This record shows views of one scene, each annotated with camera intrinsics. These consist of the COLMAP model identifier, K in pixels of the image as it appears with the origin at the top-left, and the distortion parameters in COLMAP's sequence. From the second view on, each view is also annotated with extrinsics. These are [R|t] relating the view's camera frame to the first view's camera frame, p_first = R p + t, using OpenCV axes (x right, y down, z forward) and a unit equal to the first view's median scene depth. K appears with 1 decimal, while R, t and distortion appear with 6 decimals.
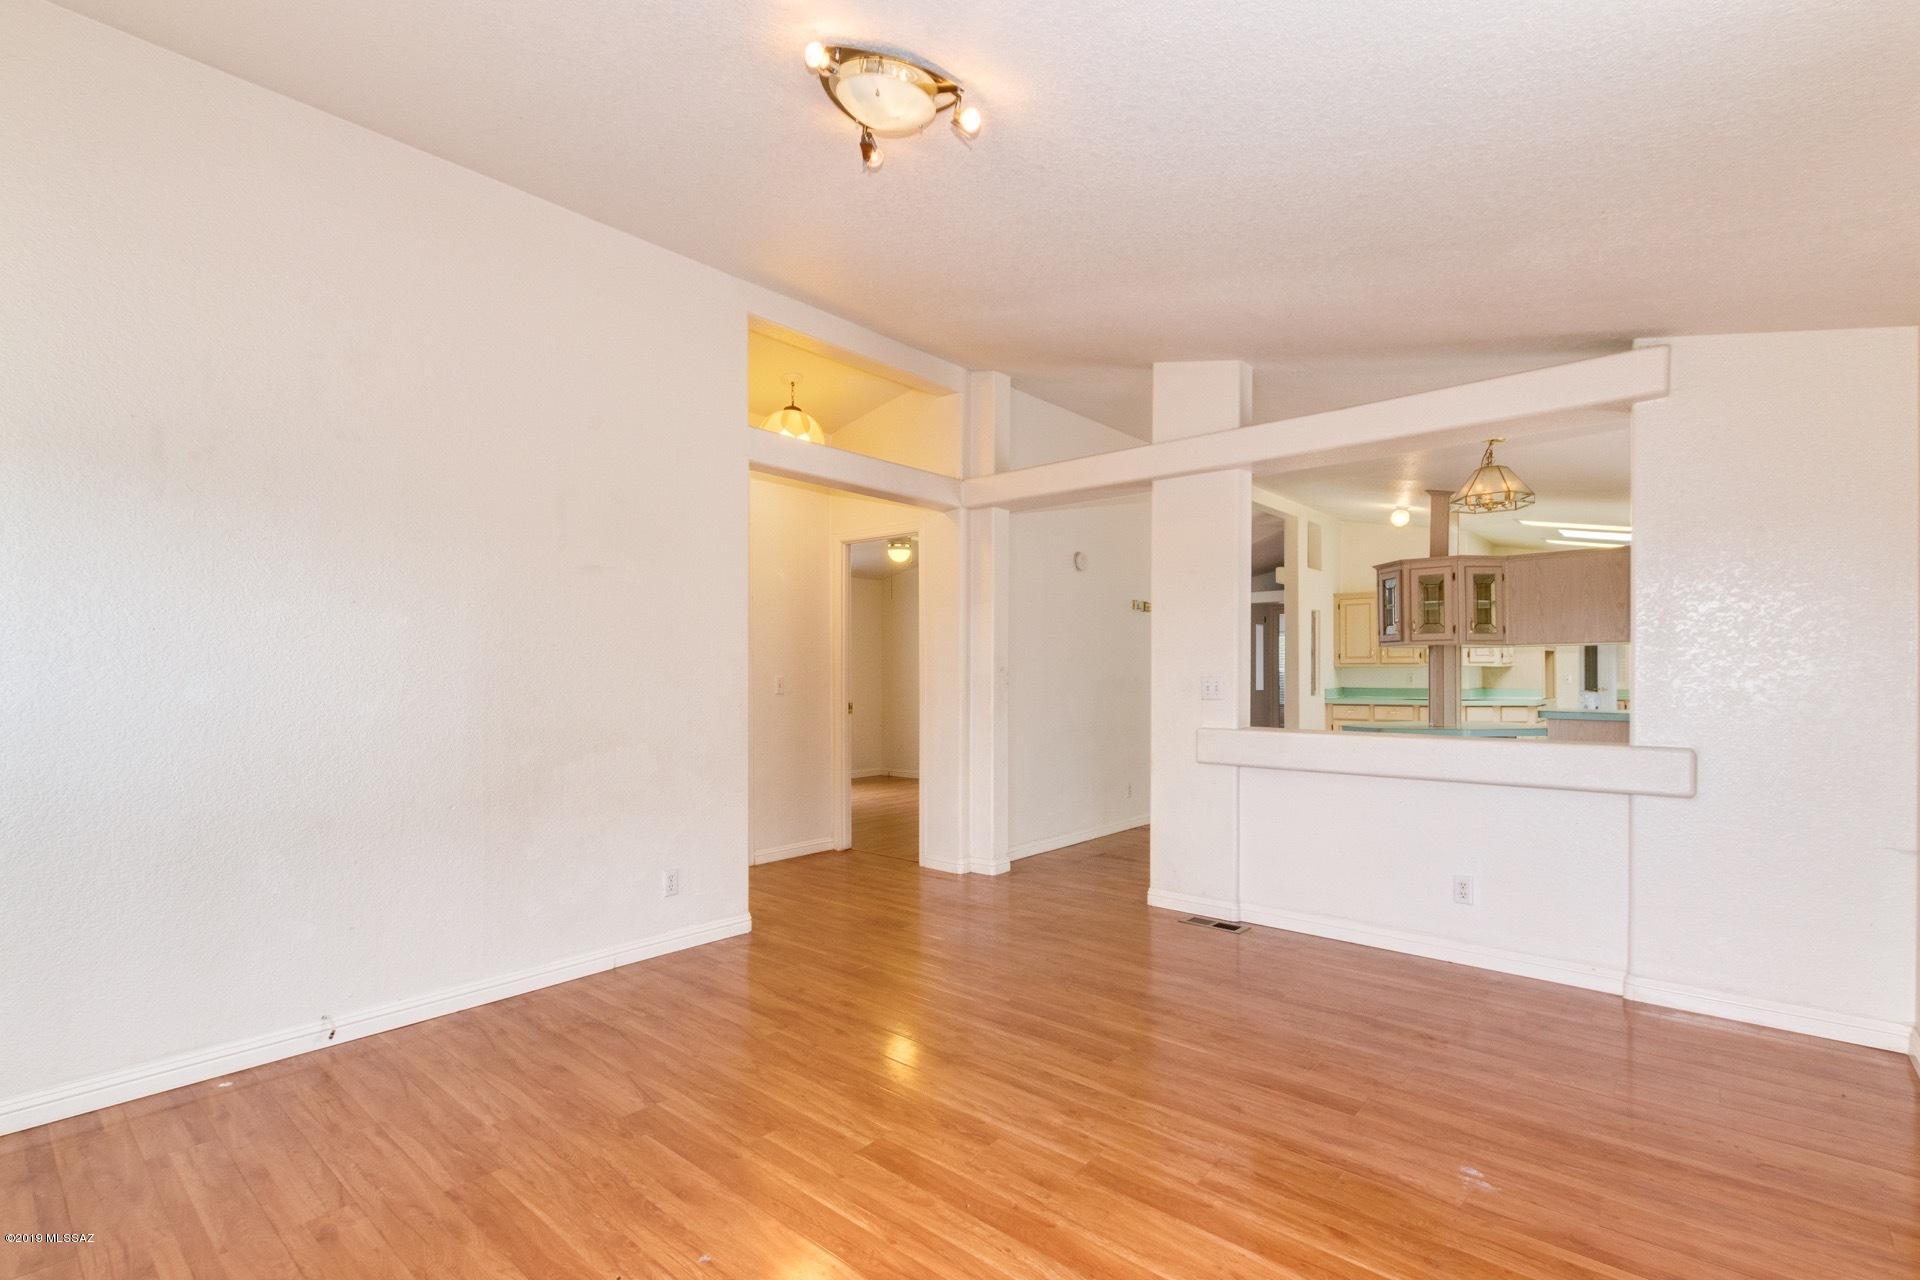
lens RADIAL K [[904.1, 0, 964.3], [0, 904.1, 678.1], [0, 0, 1]] dist [0.017046, 0.000130]
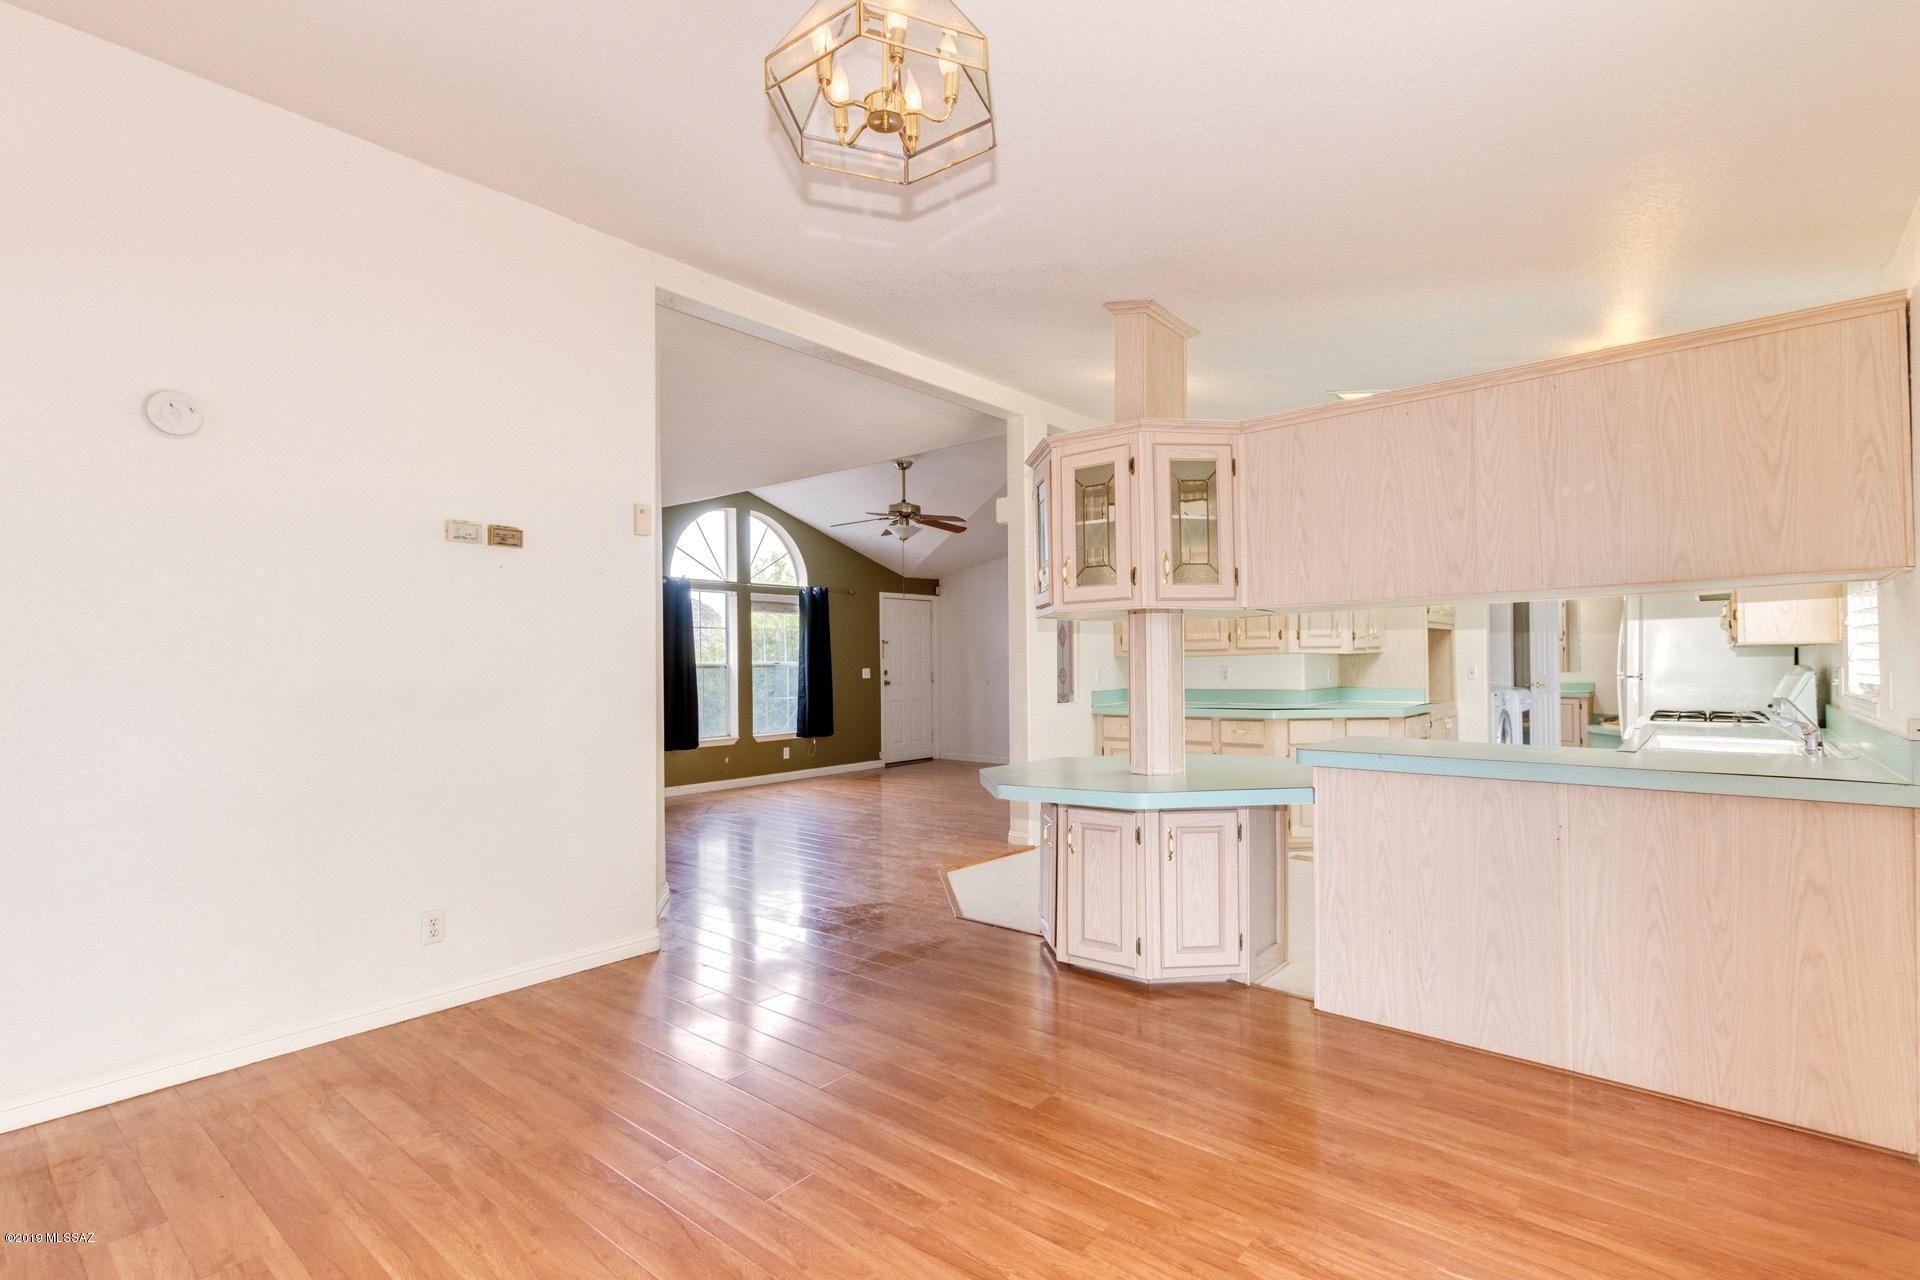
lens RADIAL K [[897.3, 0, 960.0], [0, 897.3, 640.0], [0, 0, 1]] dist [-0.000646, -0.000091]
pose [[0.999951, -0.009865, 0.000051, 0.315307], [0.009861, 0.999388, -0.033561, -0.003834], [0.000280, 0.033560, 0.999437, 0.375605]]
